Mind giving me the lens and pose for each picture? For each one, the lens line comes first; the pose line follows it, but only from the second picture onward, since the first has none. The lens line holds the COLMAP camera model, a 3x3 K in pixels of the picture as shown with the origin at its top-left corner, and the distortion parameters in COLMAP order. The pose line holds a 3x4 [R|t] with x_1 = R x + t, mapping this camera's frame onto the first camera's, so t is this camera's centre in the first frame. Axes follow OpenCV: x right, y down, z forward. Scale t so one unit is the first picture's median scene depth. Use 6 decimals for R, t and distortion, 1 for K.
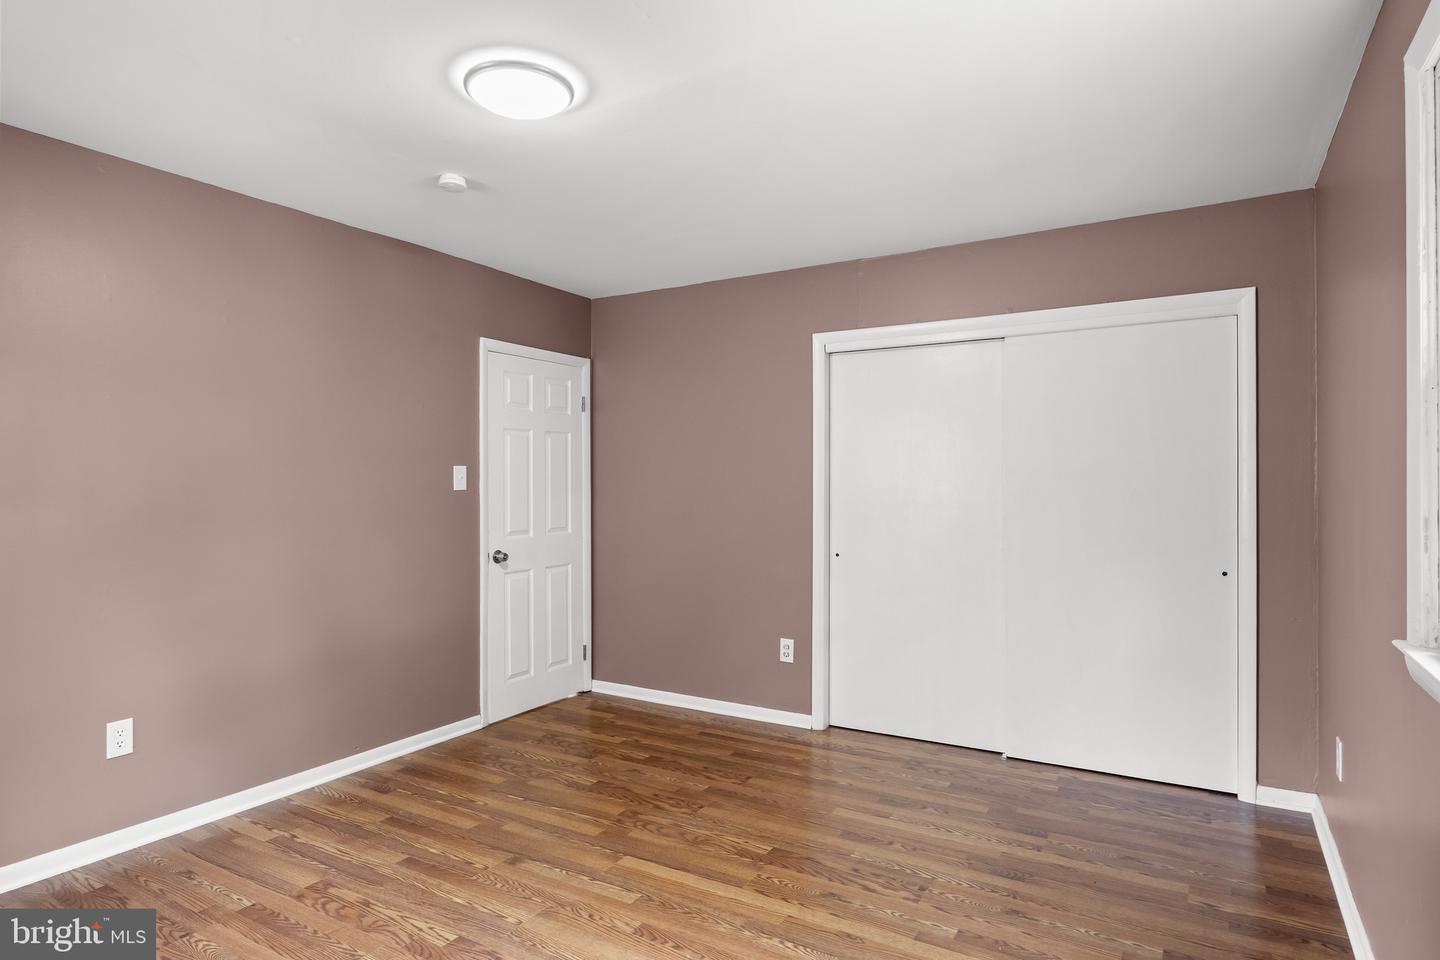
lens RADIAL K [[815.9, 0, 720.3], [0, 815.9, 484.1], [0, 0, 1]] dist [-0.000271, -0.001413]
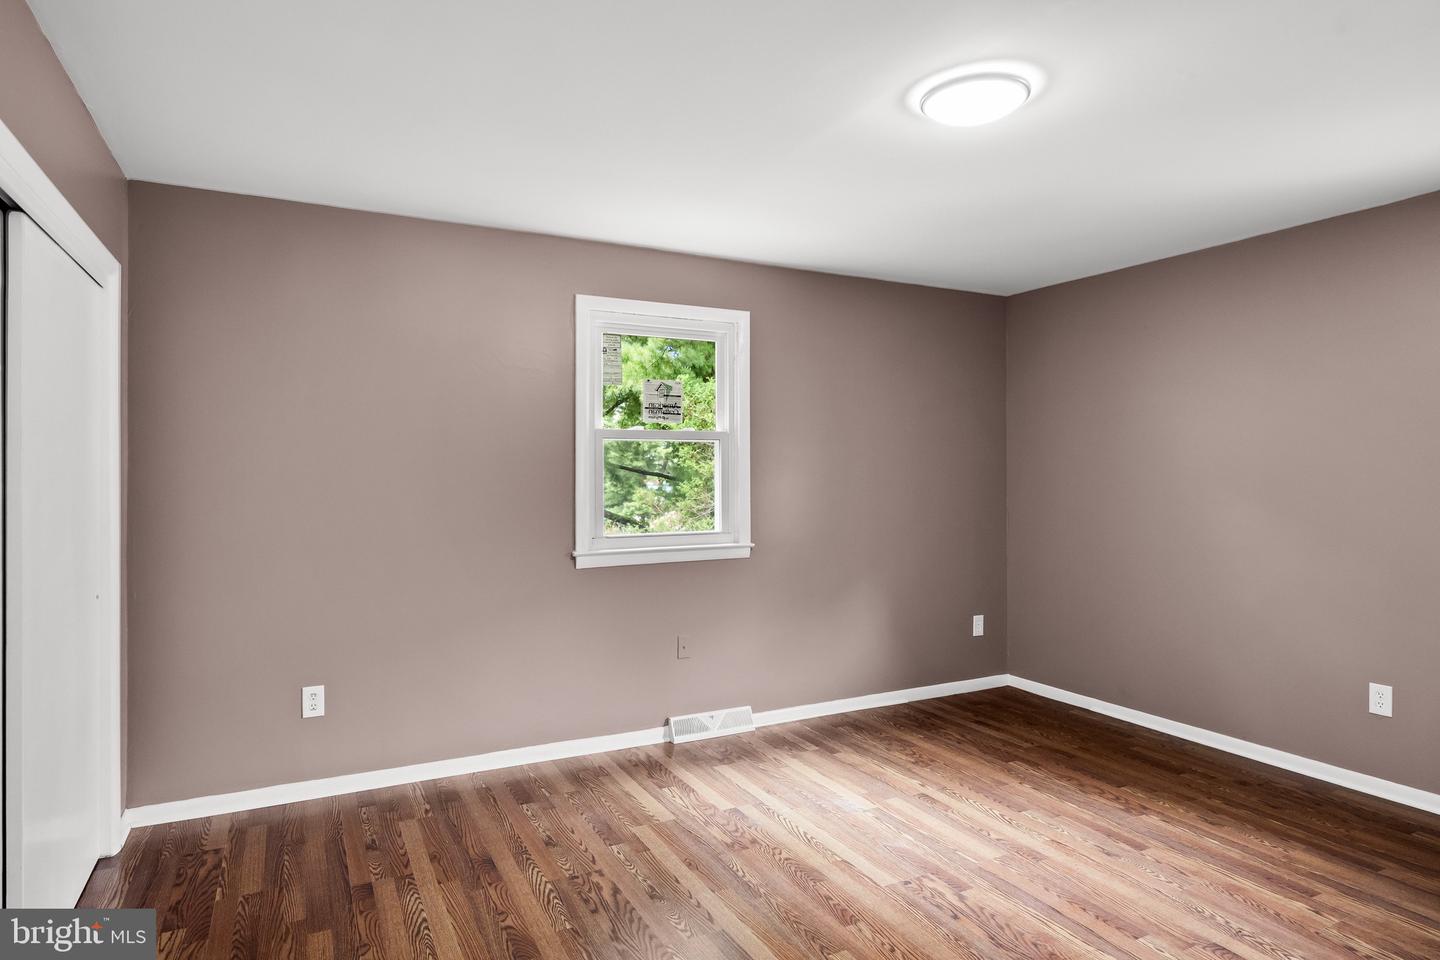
lens RADIAL K [[815.9, 0, 713.9], [0, 815.9, 476.5], [0, 0, 1]] dist [-0.000271, -0.001413]
pose [[-0.847120, -0.000558, 0.531402, -0.426738], [0.002838, 0.999980, 0.005574, -0.016962], [-0.531394, 0.006230, -0.847102, 1.681146]]
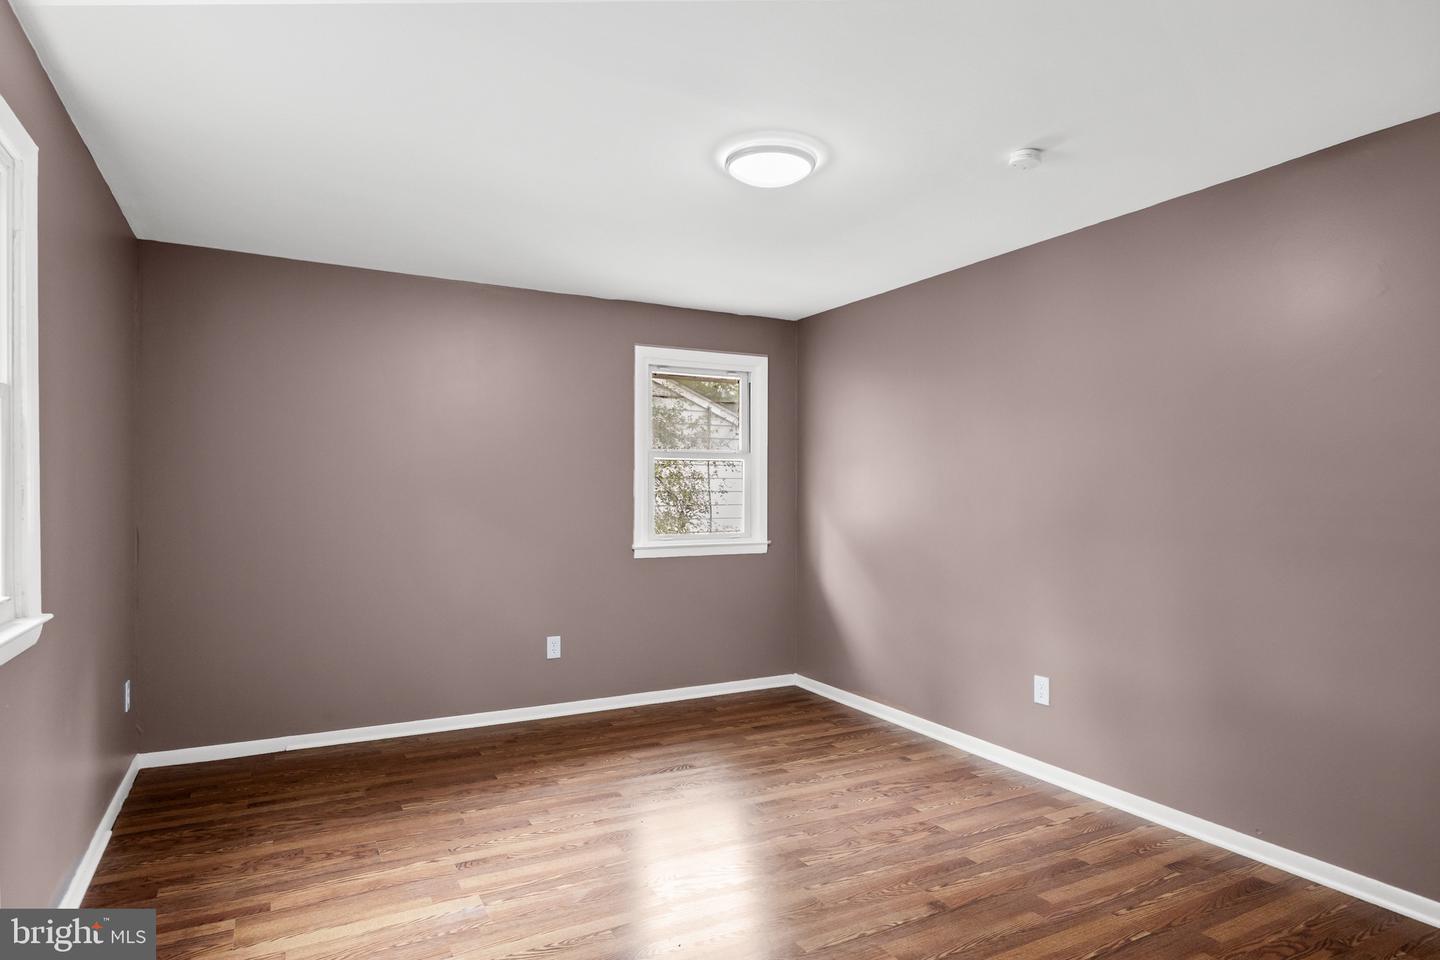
lens RADIAL K [[815.9, 0, 709.6], [0, 815.9, 485.3], [0, 0, 1]] dist [-0.000271, -0.001413]
pose [[-0.520042, -0.006867, -0.854113, 0.680047], [-0.006247, 0.999972, -0.004237, -0.006373], [0.854118, 0.003132, -0.520070, 1.278846]]
